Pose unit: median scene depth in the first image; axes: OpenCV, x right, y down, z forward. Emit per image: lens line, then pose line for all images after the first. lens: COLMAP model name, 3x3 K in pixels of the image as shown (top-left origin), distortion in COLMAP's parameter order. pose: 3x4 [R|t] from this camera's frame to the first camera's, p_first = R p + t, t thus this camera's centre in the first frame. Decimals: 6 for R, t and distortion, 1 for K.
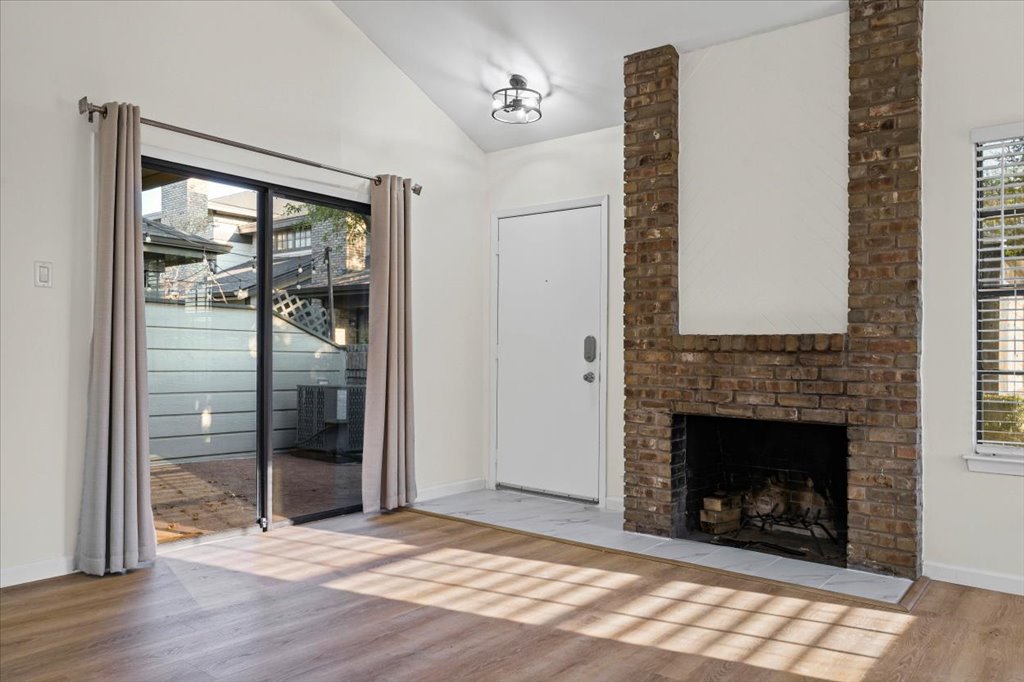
lens RADIAL K [[740.2, 0, 511.4], [0, 740.2, 345.4], [0, 0, 1]] dist [0.009252, -0.005954]
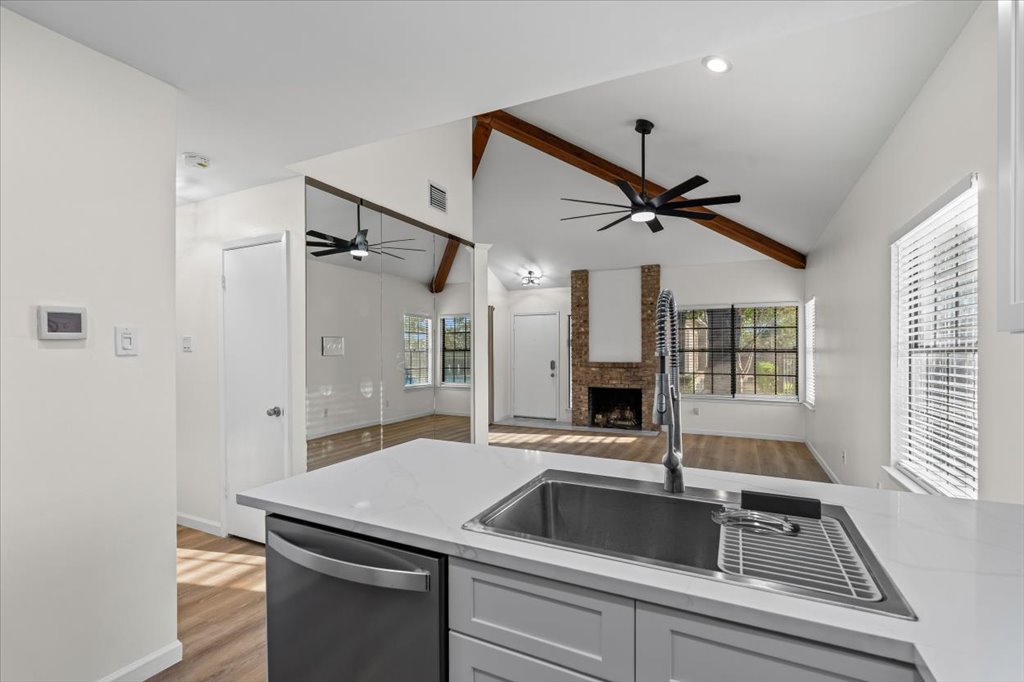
lens RADIAL K [[455.5, 0, 515.5], [0, 455.5, 350.7], [0, 0, 1]] dist [0.001743, -0.000606]
pose [[0.975355, -0.008111, 0.220492, -0.504157], [0.007324, 0.999964, 0.004388, -0.072857], [-0.220519, -0.002665, 0.975379, -0.807859]]
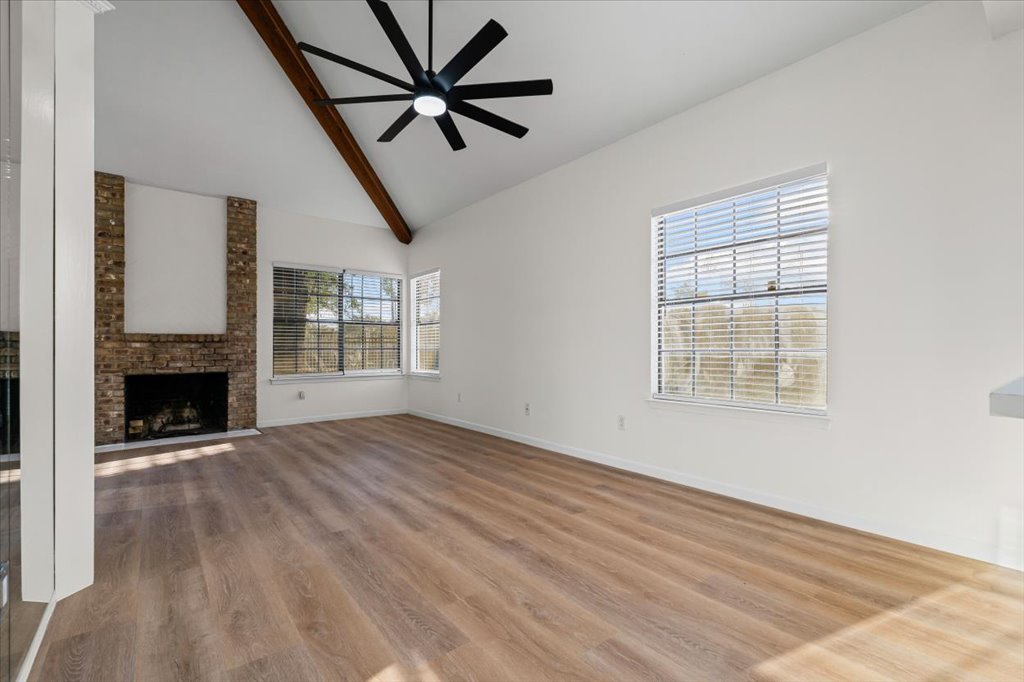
lens RADIAL K [[455.5, 0, 515.7], [0, 455.5, 345.1], [0, 0, 1]] dist [0.001743, -0.000606]
pose [[0.213642, -0.007288, 0.976885, -0.685409], [-0.000958, 0.999970, 0.007670, 0.006118], [-0.976912, -0.002574, 0.213628, -0.200894]]
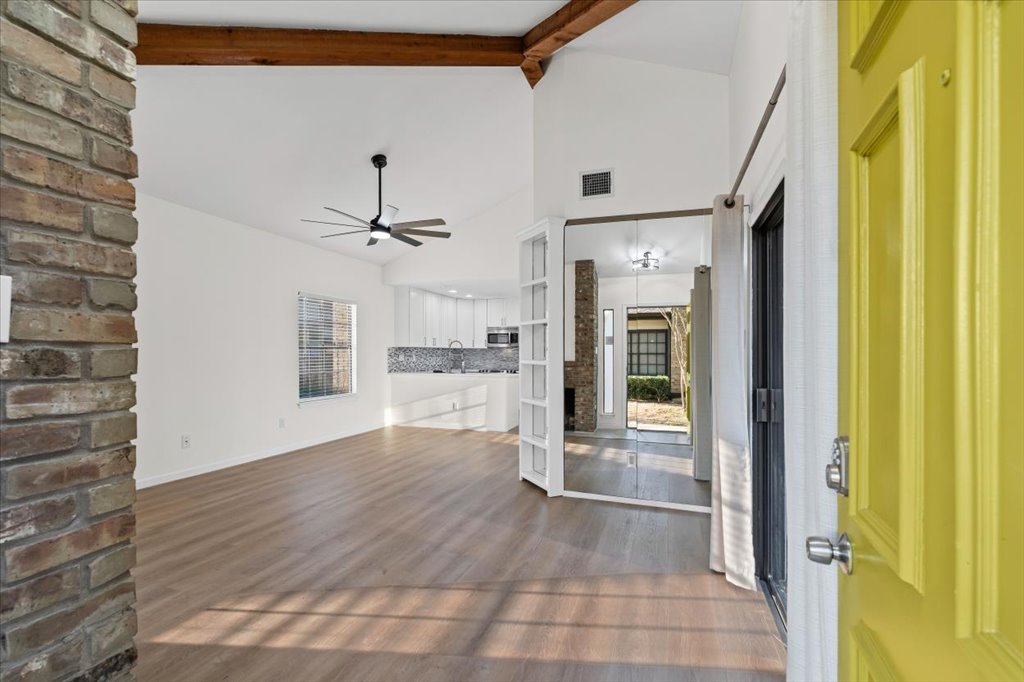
lens RADIAL K [[455.5, 0, 515.0], [0, 455.5, 360.7], [0, 0, 1]] dist [0.001743, -0.000606]
pose [[-0.940103, -0.009308, -0.340763, 0.052743], [-0.012776, 0.999887, 0.007933, -0.042159], [0.340650, 0.011811, -0.940116, 1.322159]]
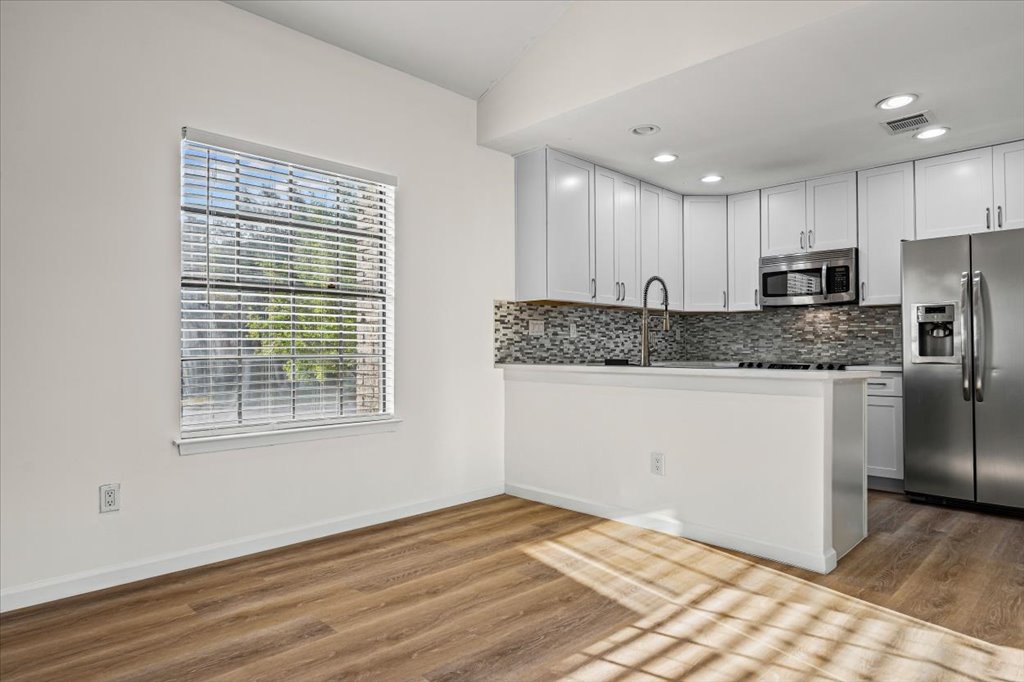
lens RADIAL K [[594.8, 0, 518.8], [0, 594.8, 340.4], [0, 0, 1]] dist [-0.000592, 0.002304]
pose [[-0.993817, -0.013697, 0.110186, -0.244966], [-0.015564, 0.999749, -0.016106, 0.005515], [-0.109938, -0.017721, -0.993781, 0.358612]]
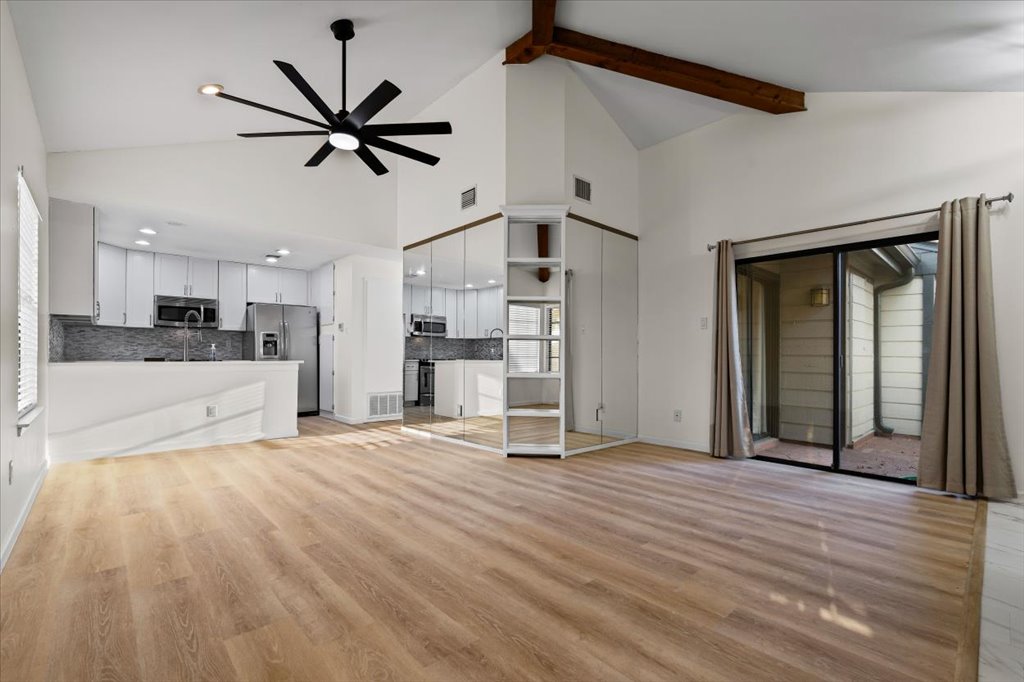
lens RADIAL K [[455.5, 0, 516.0], [0, 455.5, 360.7], [0, 0, 1]] dist [0.001743, -0.000606]
pose [[-0.148424, -0.002143, -0.988921, 0.716440], [-0.002777, 0.999995, -0.001751, 0.024848], [0.988920, 0.002486, -0.148429, 0.497614]]
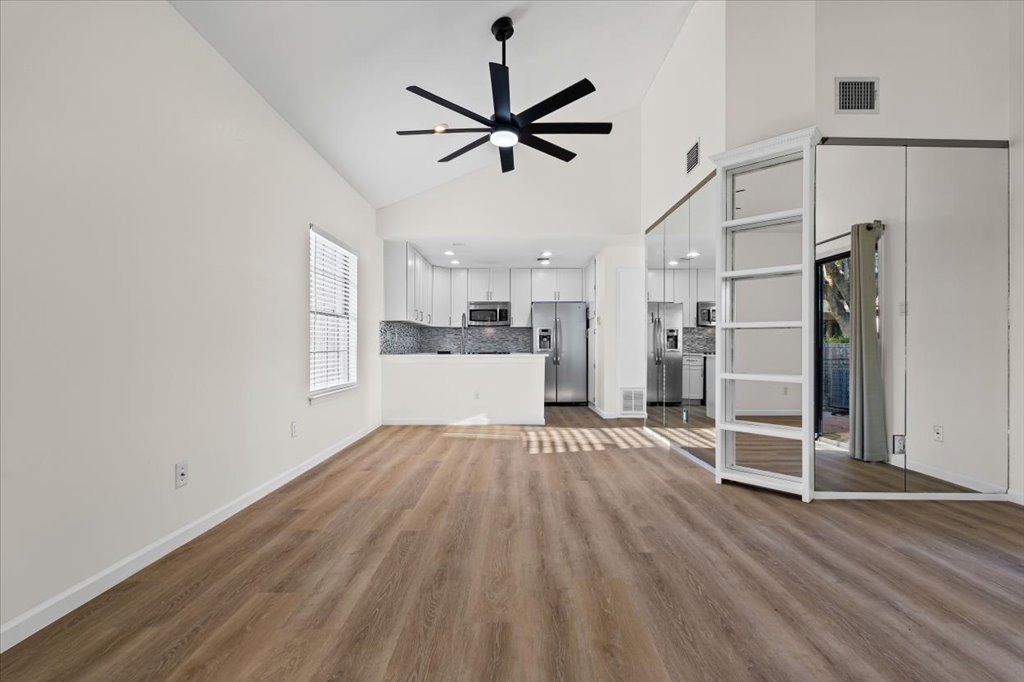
lens RADIAL K [[455.5, 0, 514.8], [0, 455.5, 347.1], [0, 0, 1]] dist [0.001743, -0.000606]
pose [[-0.775507, -0.010785, -0.631247, 0.465561], [-0.006857, 0.999939, -0.008660, 0.015953], [0.631302, -0.002388, -0.775534, 0.715987]]
